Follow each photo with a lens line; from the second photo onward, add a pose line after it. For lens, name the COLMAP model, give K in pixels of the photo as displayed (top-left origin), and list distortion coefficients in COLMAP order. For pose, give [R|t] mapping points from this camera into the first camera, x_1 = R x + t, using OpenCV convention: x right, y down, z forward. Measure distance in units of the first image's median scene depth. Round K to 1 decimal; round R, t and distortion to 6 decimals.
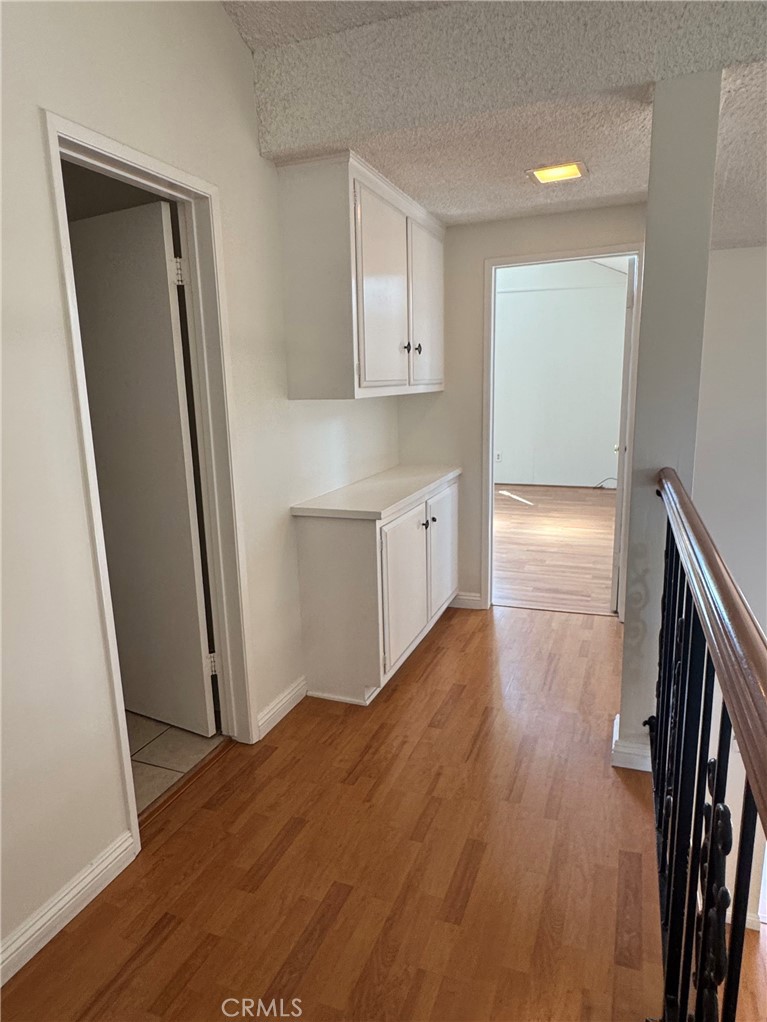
lens RADIAL K [[634.4, 0, 381.7], [0, 634.4, 507.7], [0, 0, 1]] dist [0.001976, -0.001719]
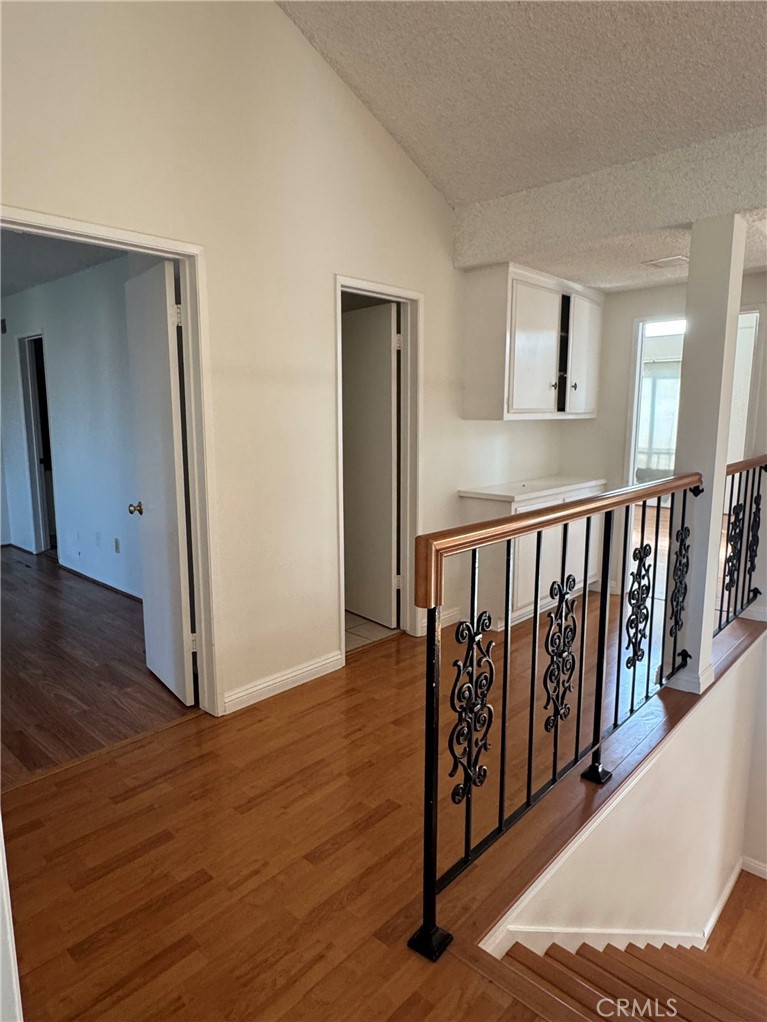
lens RADIAL K [[634.4, 0, 385.6], [0, 634.4, 510.0], [0, 0, 1]] dist [0.001976, -0.001719]
pose [[0.933486, 0.080679, -0.349420, 0.263323], [-0.094132, 0.995324, -0.021662, 0.110090], [0.346038, 0.053113, 0.936716, -0.547719]]
